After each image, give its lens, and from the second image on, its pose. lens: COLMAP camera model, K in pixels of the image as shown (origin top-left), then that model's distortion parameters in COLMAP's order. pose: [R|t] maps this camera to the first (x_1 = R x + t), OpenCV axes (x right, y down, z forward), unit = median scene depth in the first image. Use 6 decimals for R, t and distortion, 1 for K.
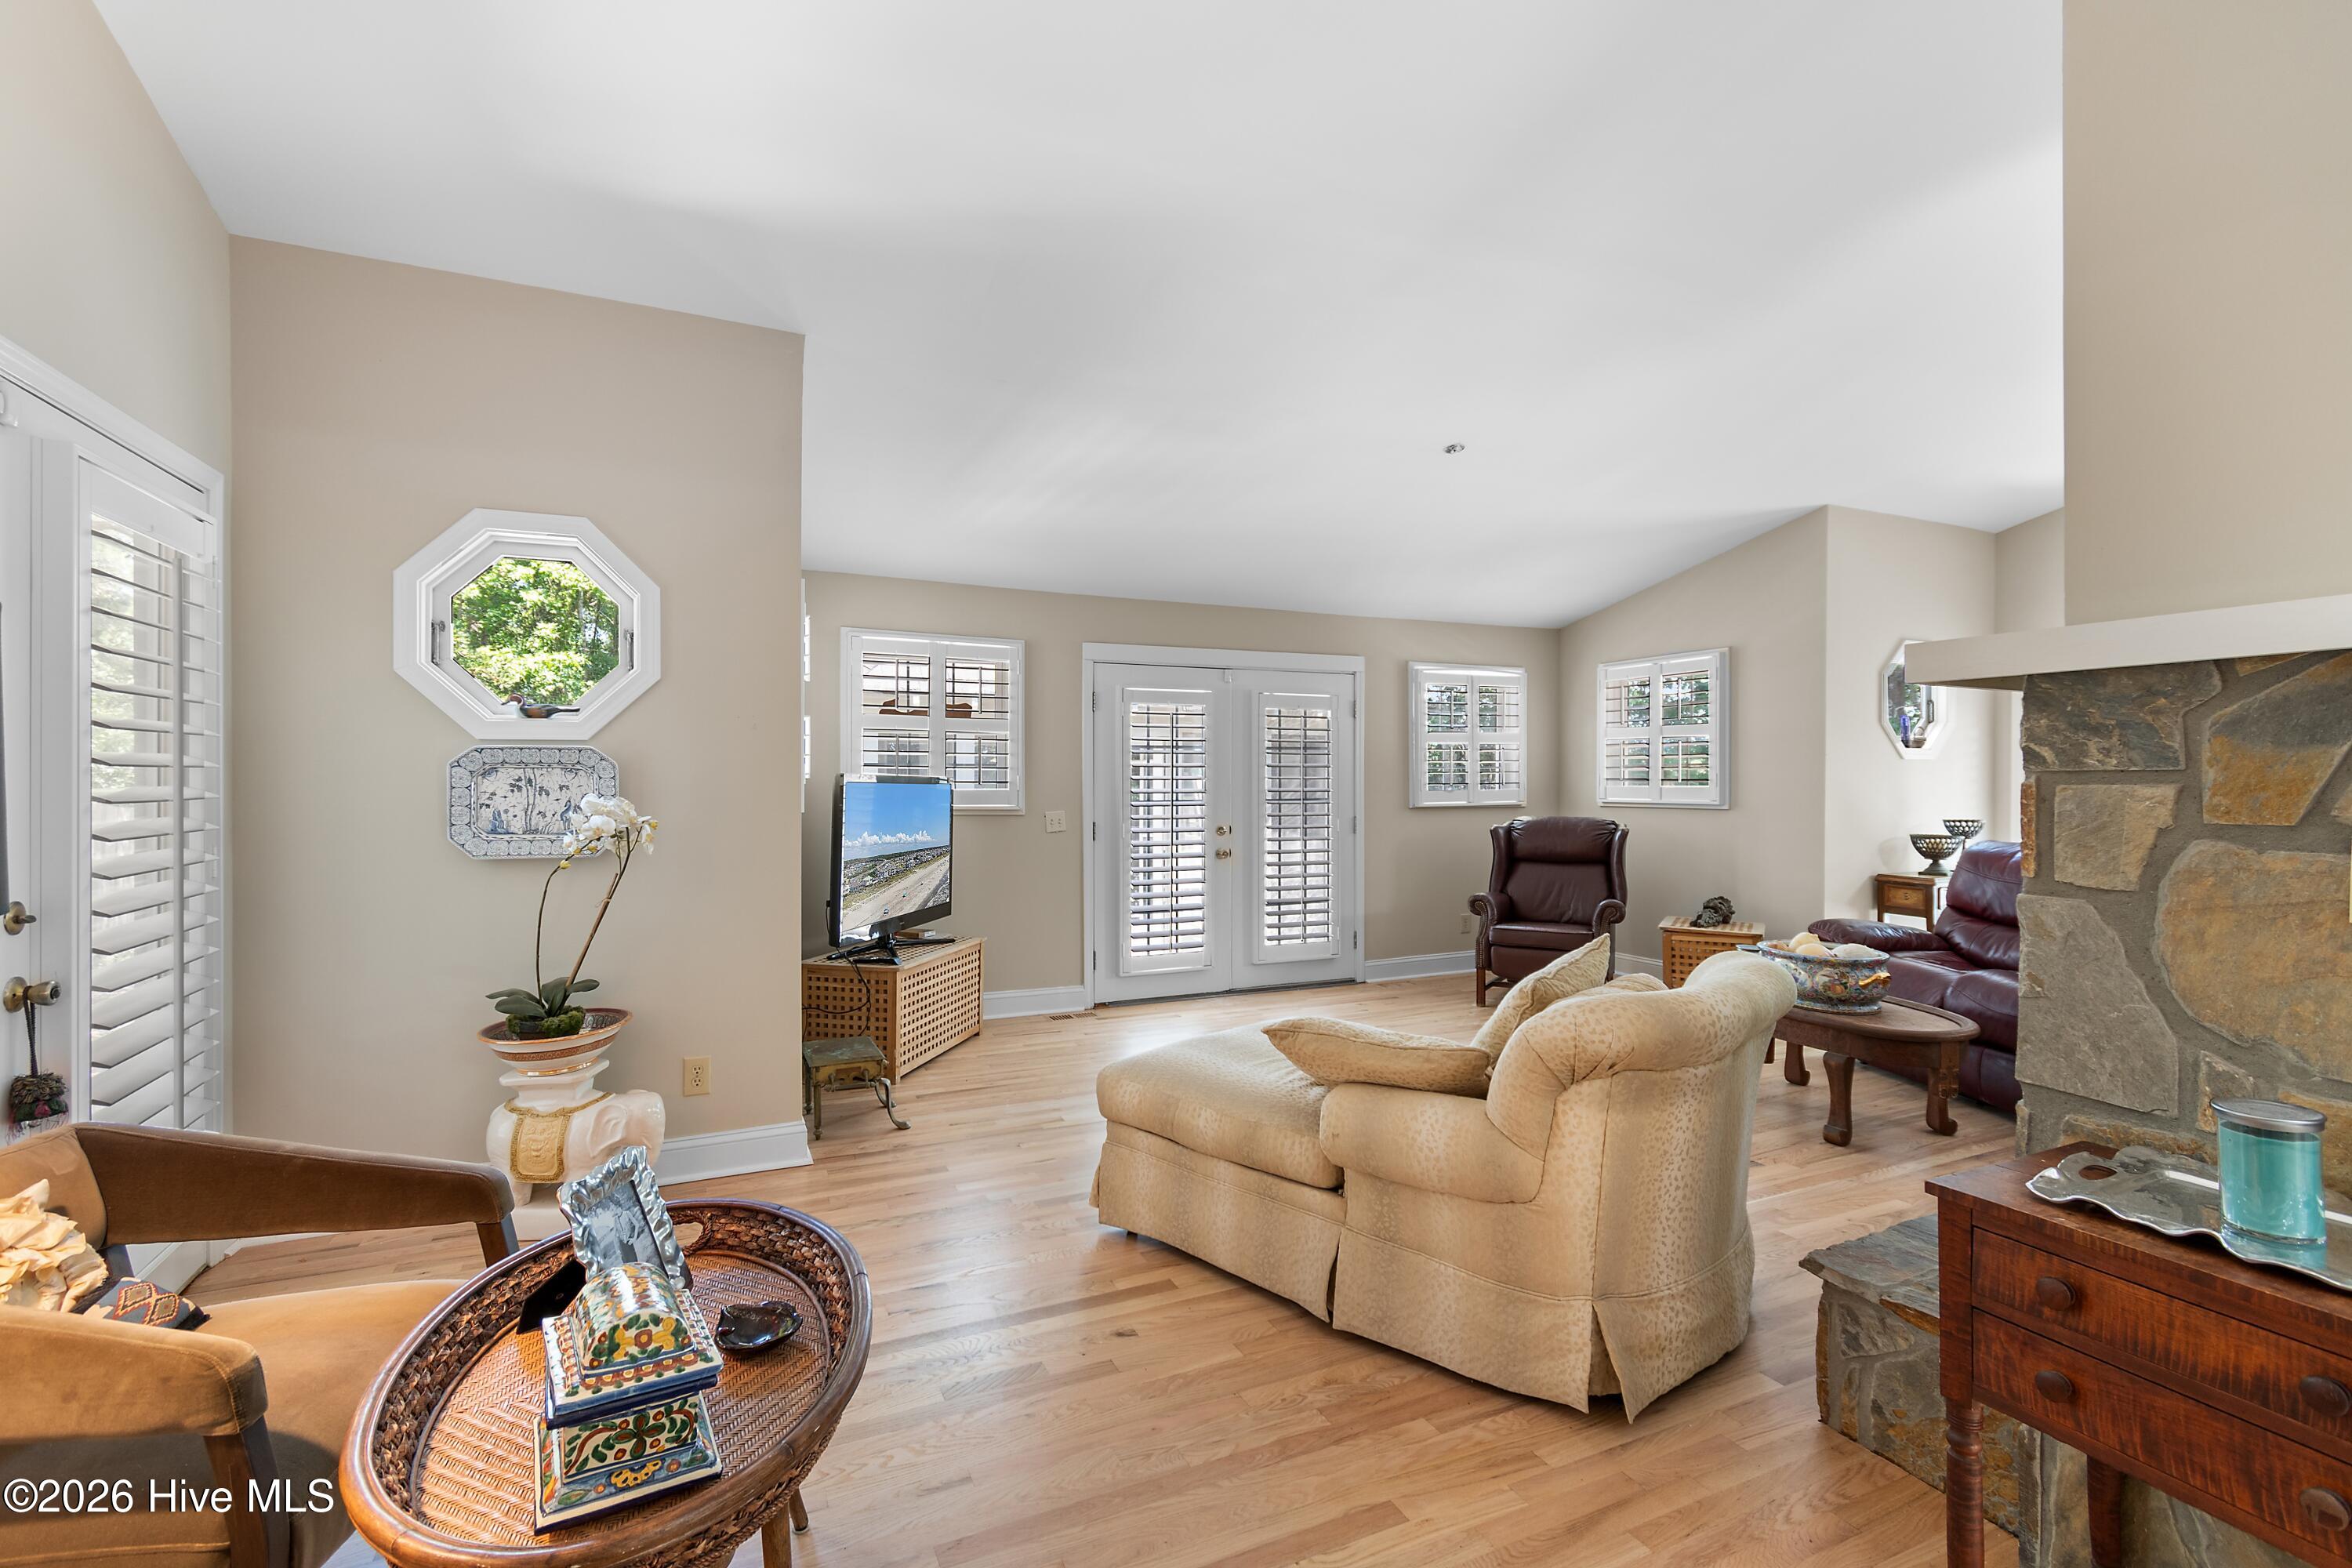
lens RADIAL K [[1042.7, 0, 1172.1], [0, 1042.7, 785.2], [0, 0, 1]] dist [0.003364, -0.001772]
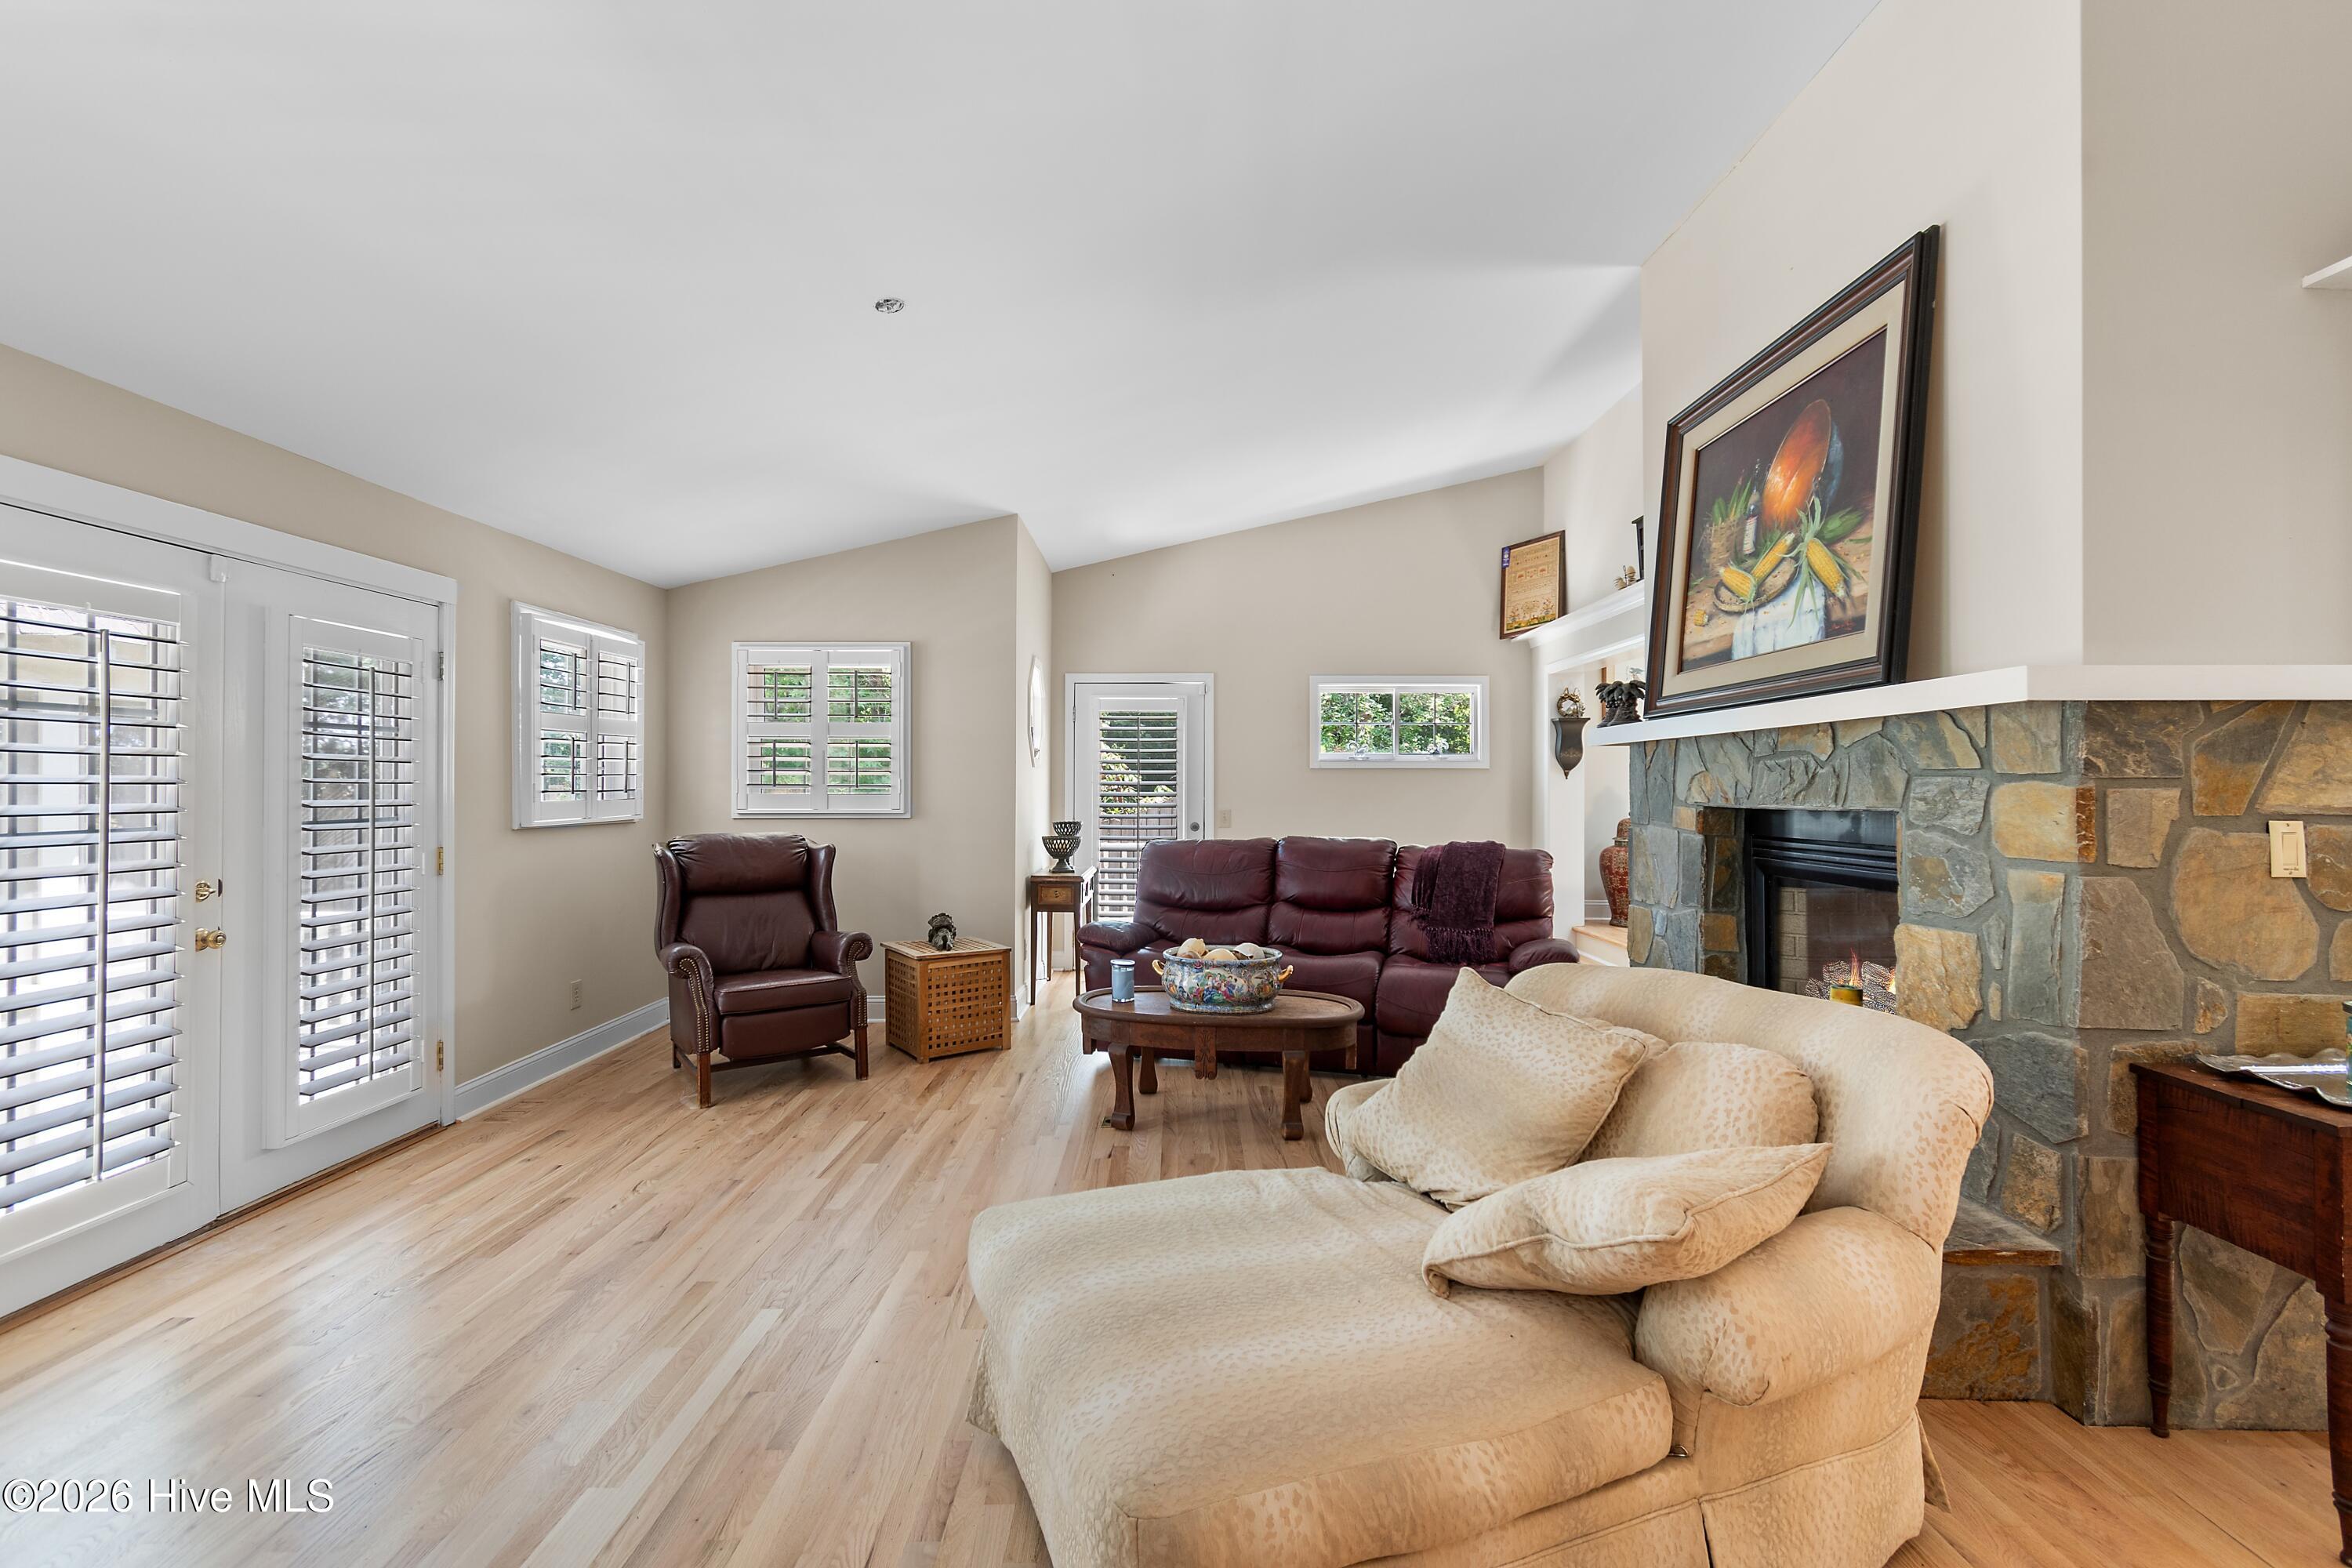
lens RADIAL K [[1042.7, 0, 1190.5], [0, 1042.7, 787.2], [0, 0, 1]] dist [0.003364, -0.001772]
pose [[0.411174, 0.000311, 0.911557, -0.276451], [0.004148, 0.999989, -0.002212, -0.001430], [-0.911547, 0.004690, 0.411168, 0.535670]]
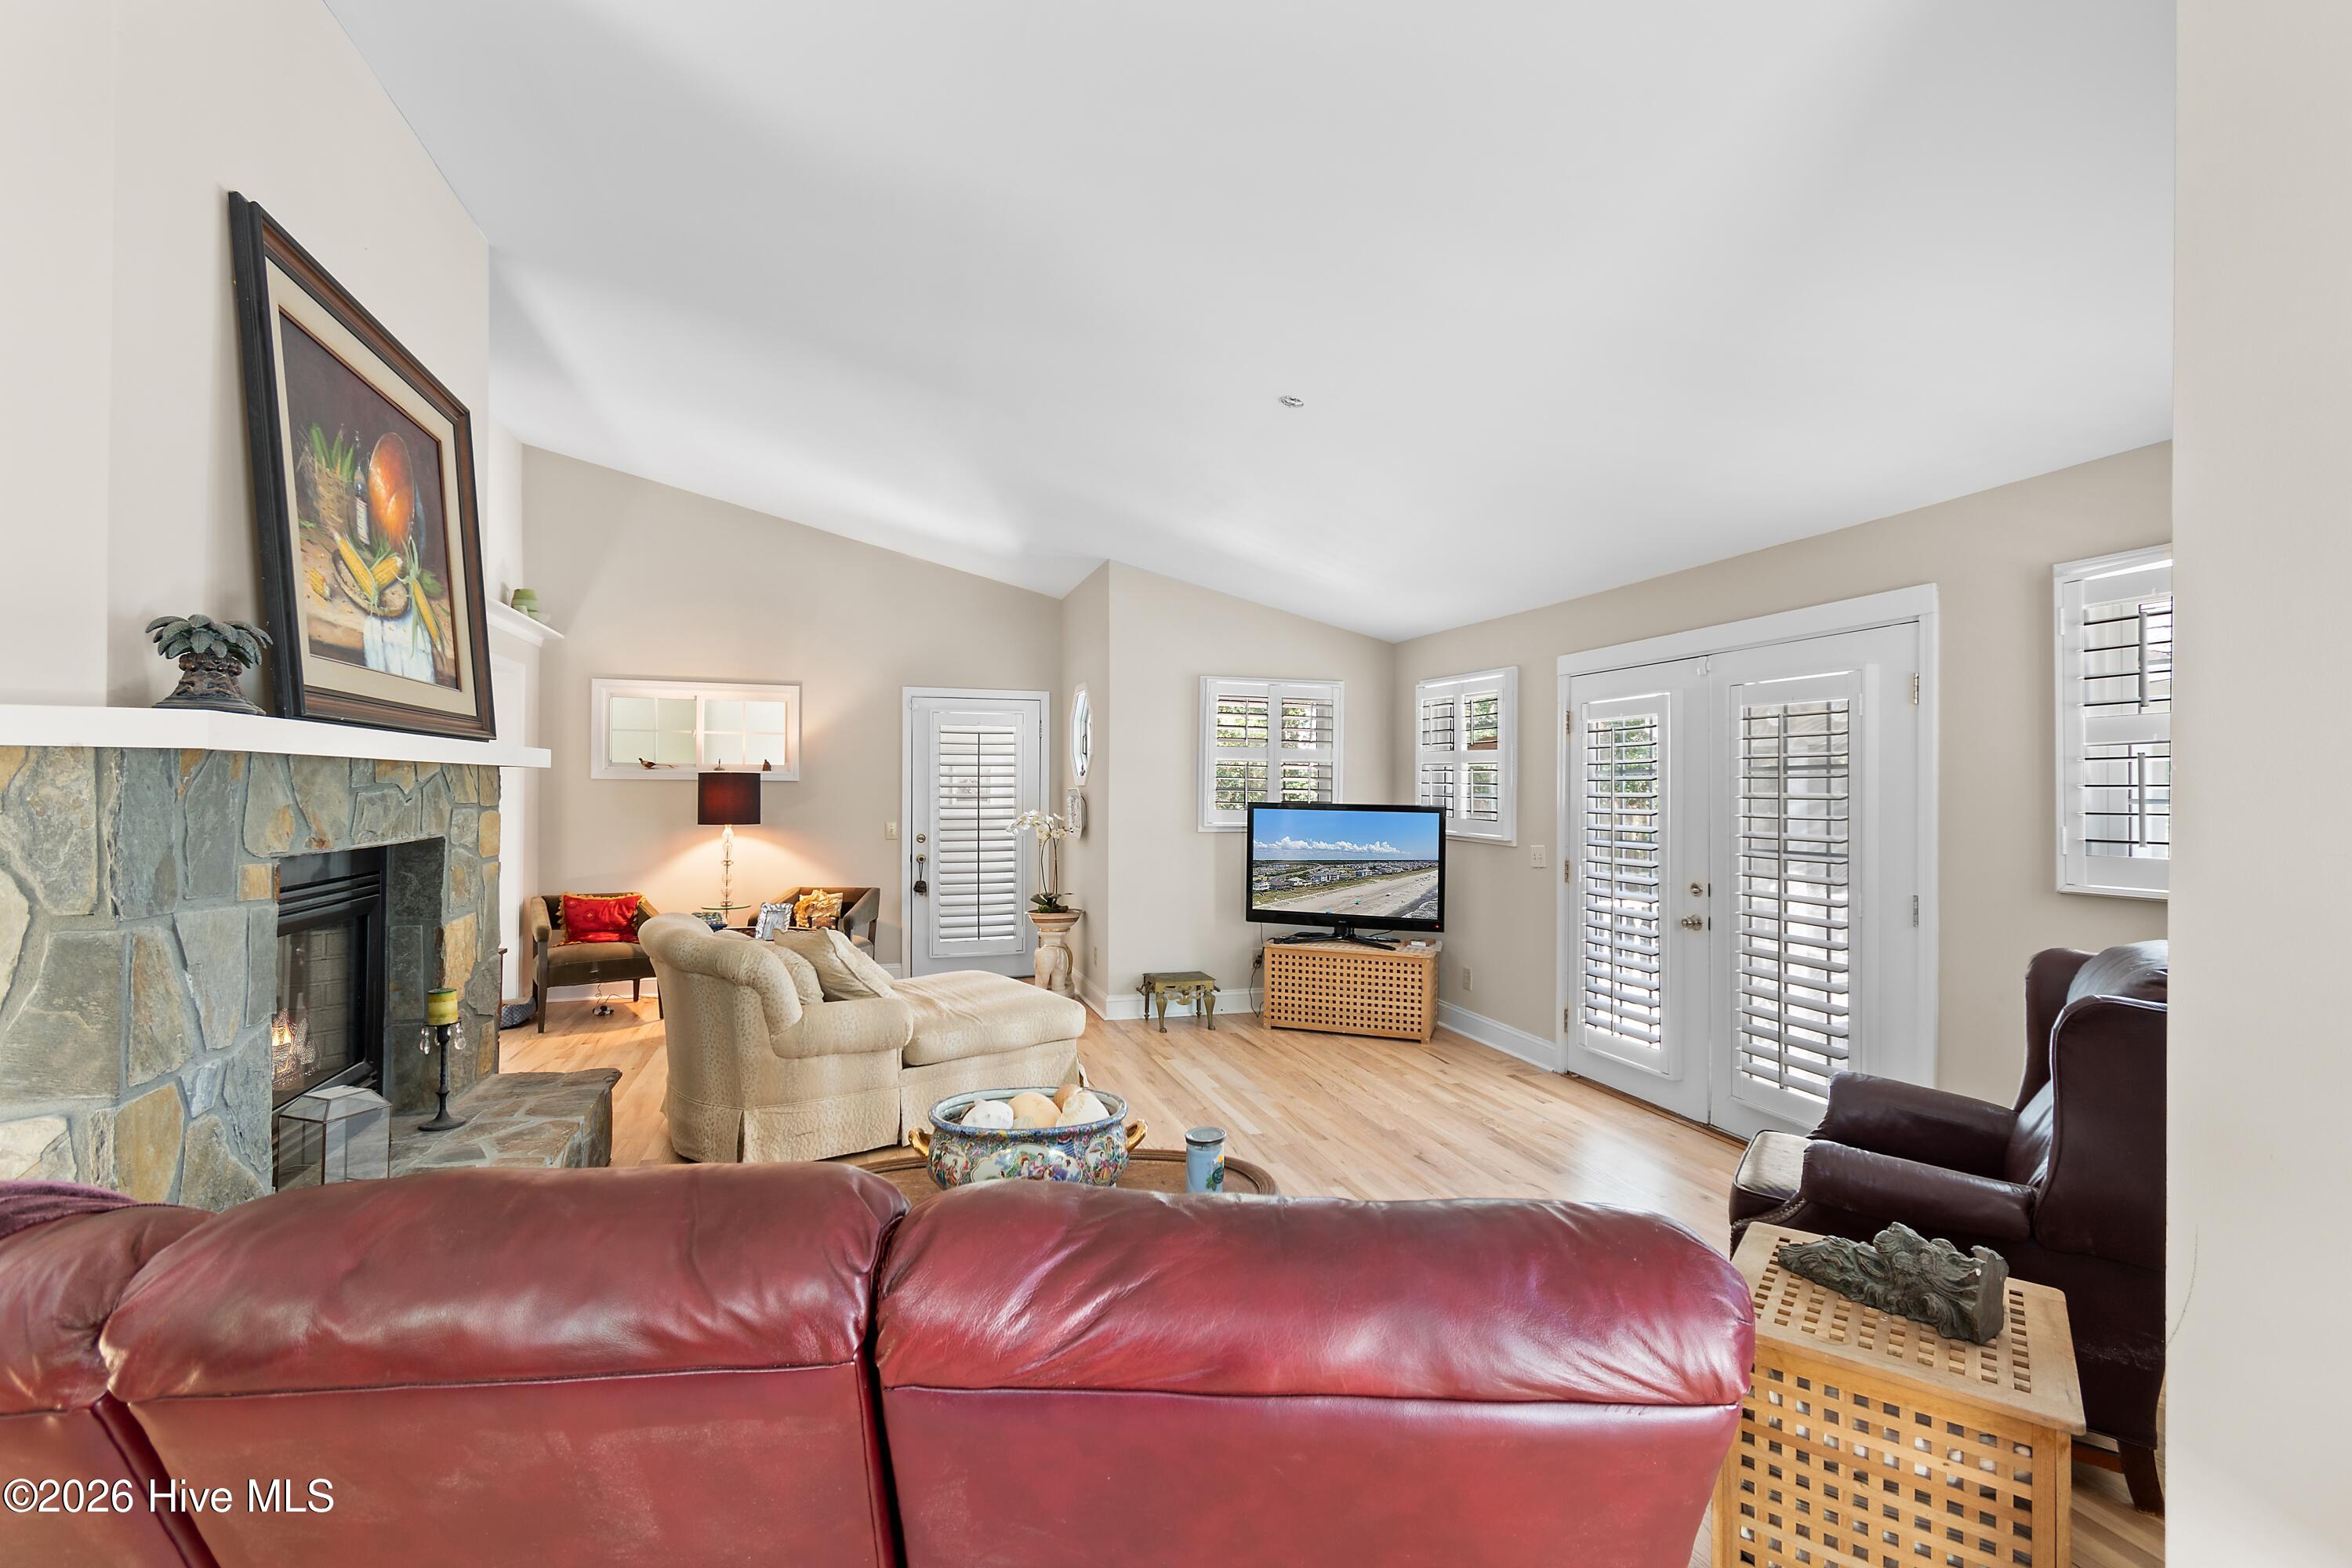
lens RADIAL K [[1042.7, 0, 1188.2], [0, 1042.7, 779.9], [0, 0, 1]] dist [0.003364, -0.001772]
pose [[-0.117444, -0.006058, -0.993061, 1.063076], [-0.013433, 0.999900, -0.004511, -0.030024], [0.992989, 0.012810, -0.117513, 1.016210]]
